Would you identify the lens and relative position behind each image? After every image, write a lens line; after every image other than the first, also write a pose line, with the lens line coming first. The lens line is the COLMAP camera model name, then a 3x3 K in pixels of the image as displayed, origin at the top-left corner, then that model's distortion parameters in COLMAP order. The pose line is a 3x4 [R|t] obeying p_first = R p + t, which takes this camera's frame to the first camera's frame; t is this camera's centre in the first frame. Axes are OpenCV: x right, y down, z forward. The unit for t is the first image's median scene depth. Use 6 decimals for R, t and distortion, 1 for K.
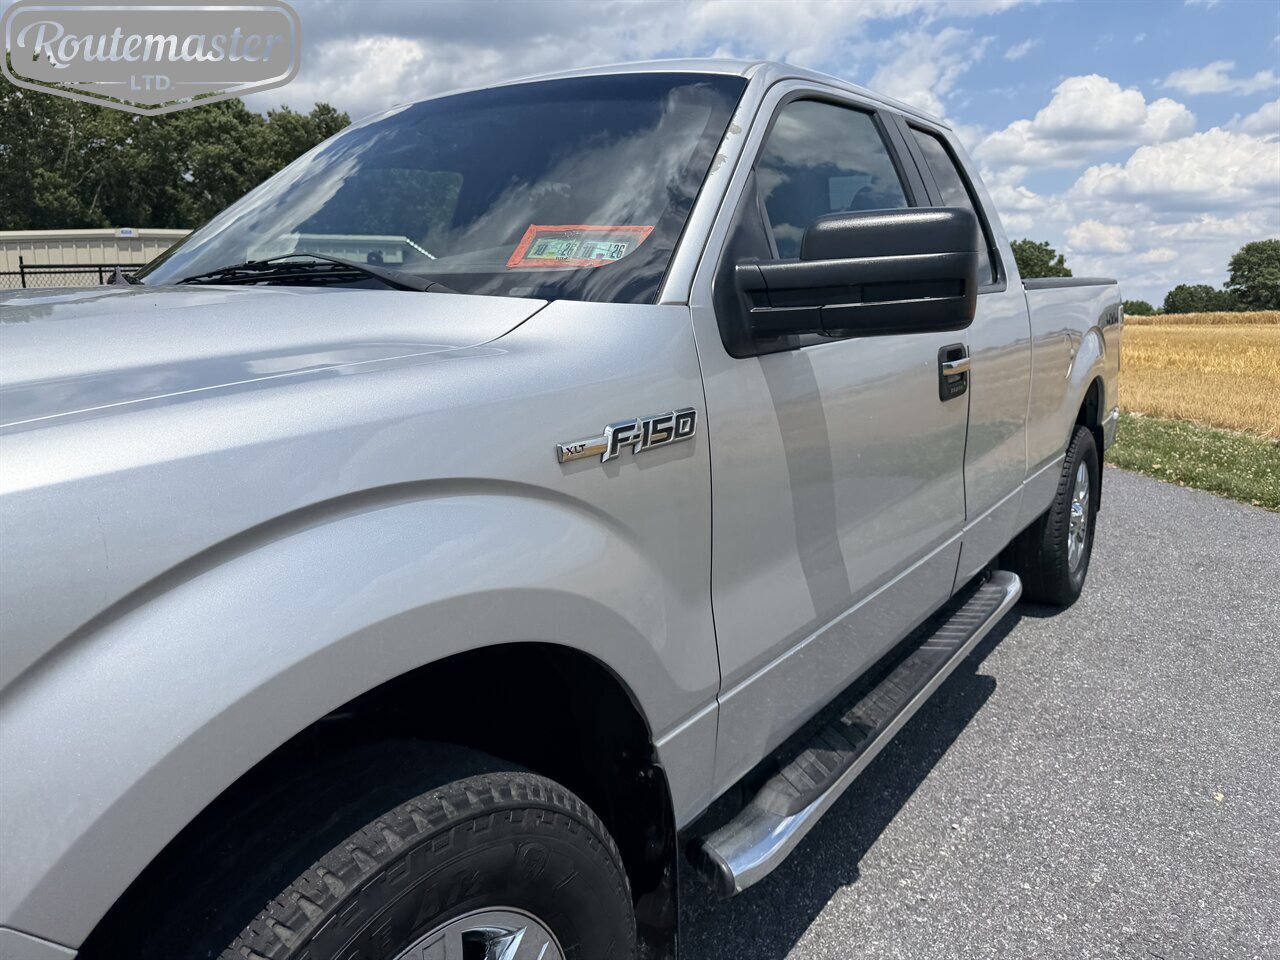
lens RADIAL K [[921.7, 0, 642.8], [0, 921.7, 464.9], [0, 0, 1]] dist [0.011599, -0.001884]
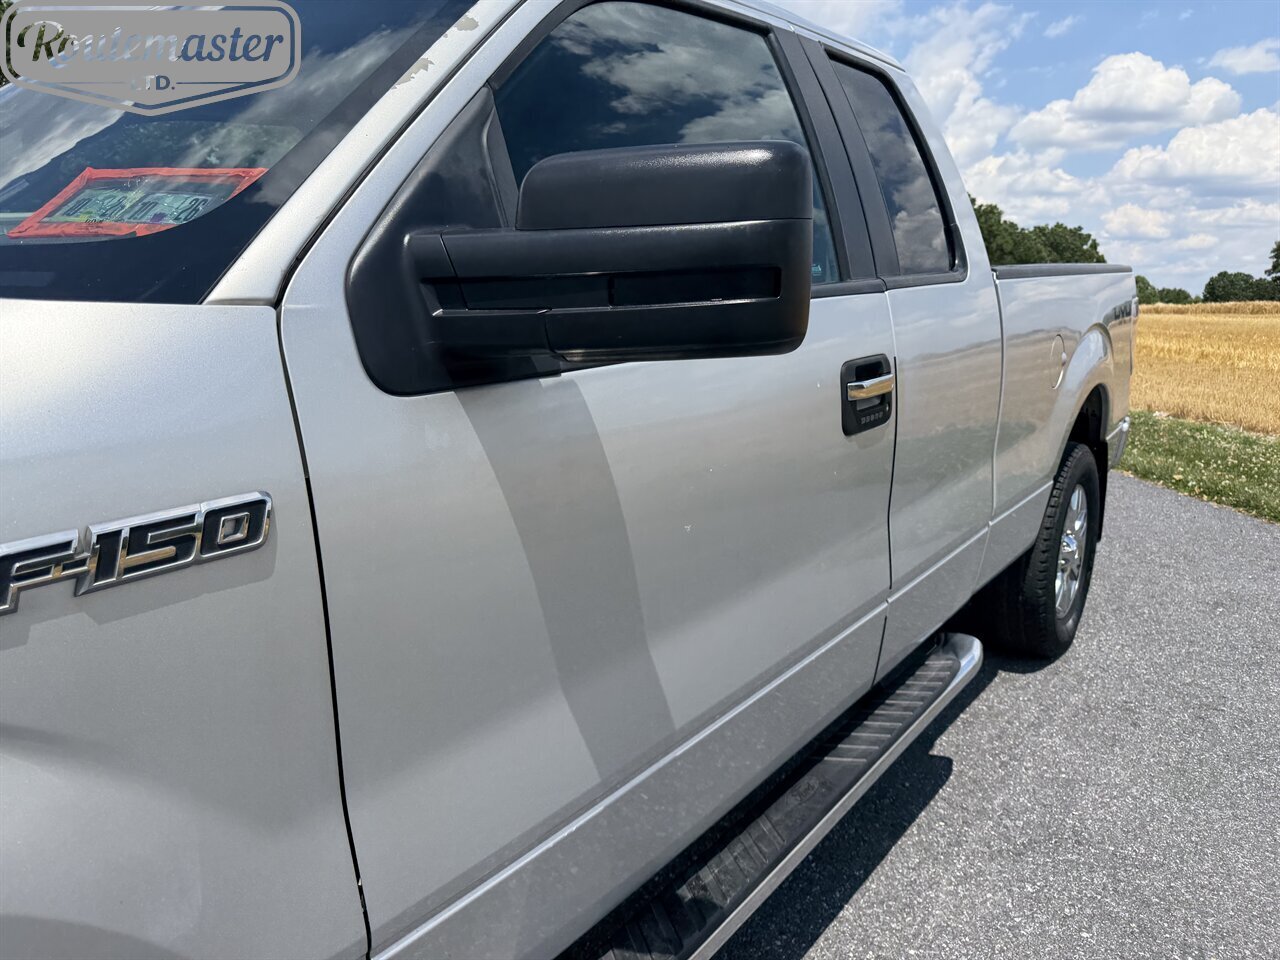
lens RADIAL K [[912.2, 0, 648.5], [0, 912.2, 477.8], [0, 0, 1]] dist [0.002194, 0.000146]
pose [[0.999485, 0.015095, -0.028319, 0.067661], [-0.014110, 0.999299, 0.034665, -0.020861], [0.028822, -0.034248, 0.998998, 0.101288]]
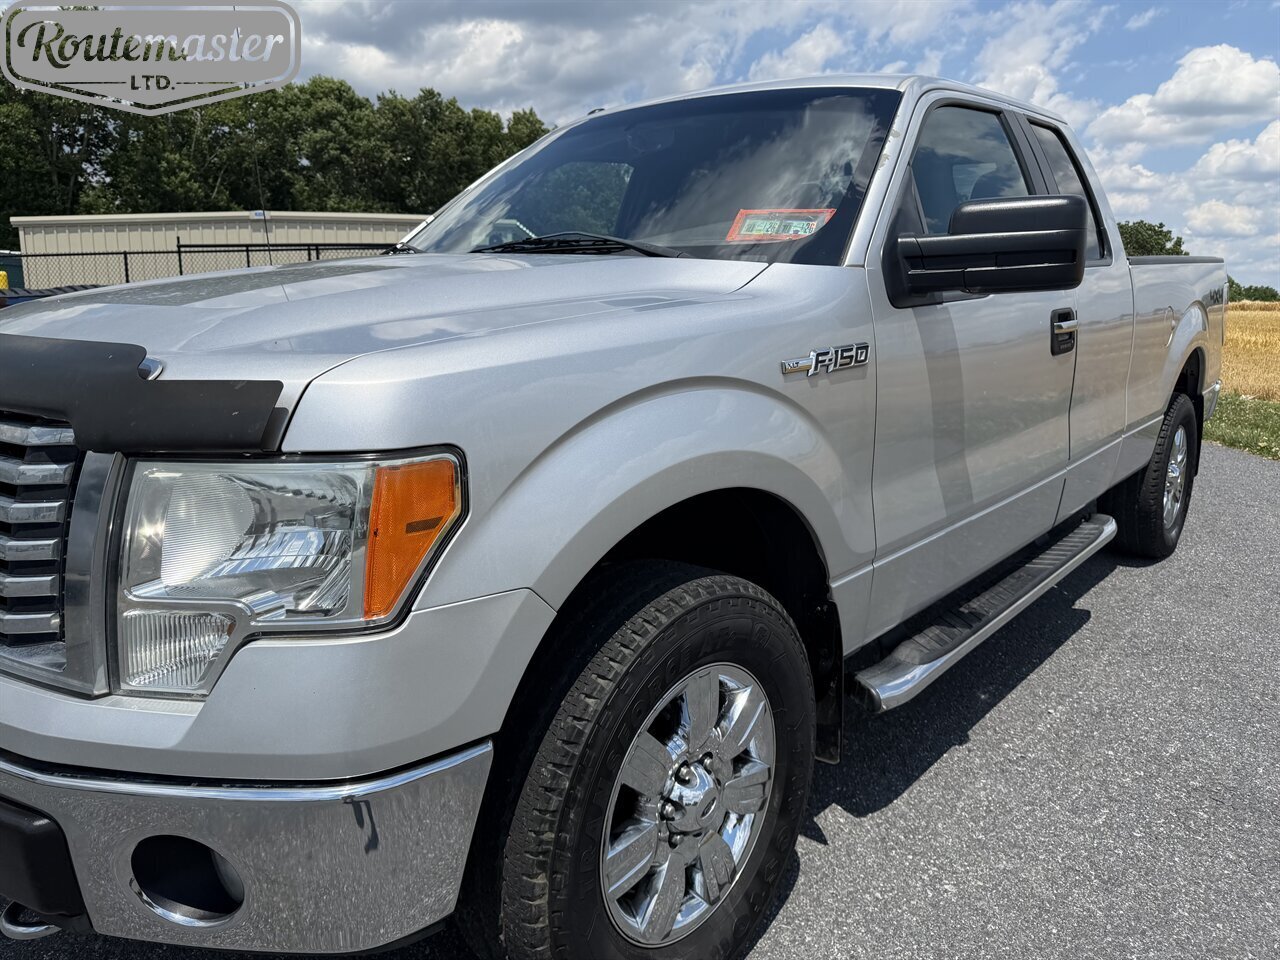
lens RADIAL K [[931.3, 0, 639.4], [0, 931.3, 476.0], [0, 0, 1]] dist [0.011639, -0.001659]
pose [[0.995447, 0.025294, -0.091900, -0.033166], [-0.022814, 0.999349, 0.027933, 0.023323], [0.092547, -0.025709, 0.995376, -0.091852]]
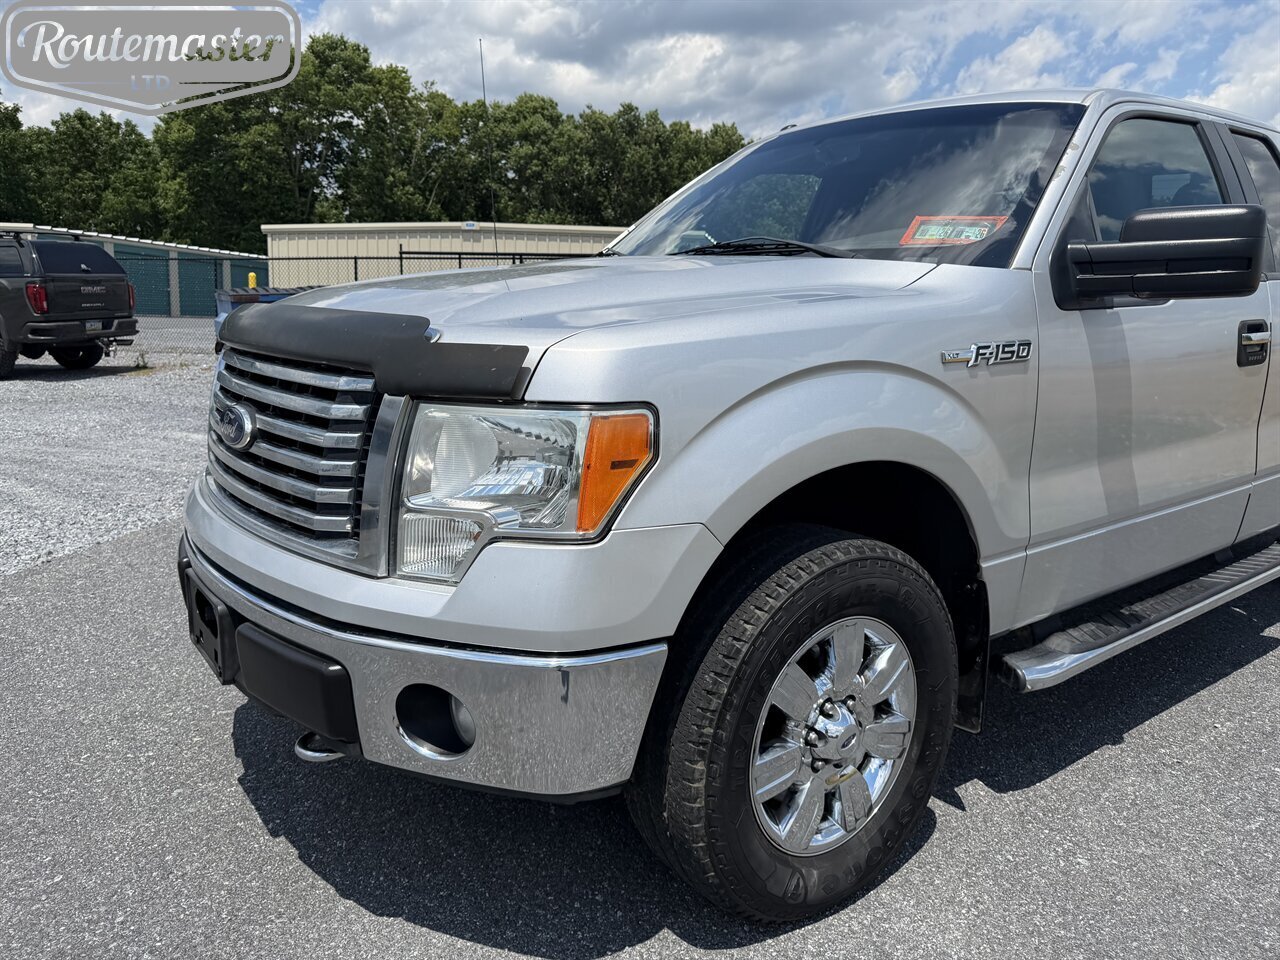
lens RADIAL K [[938.5, 0, 627.9], [0, 938.5, 482.2], [0, 0, 1]] dist [0.011023, -0.004286]
pose [[0.954891, 0.083454, -0.284990, -0.024430], [-0.077974, 0.996487, 0.030541, 0.037034], [0.286538, -0.006942, 0.958044, -0.138258]]
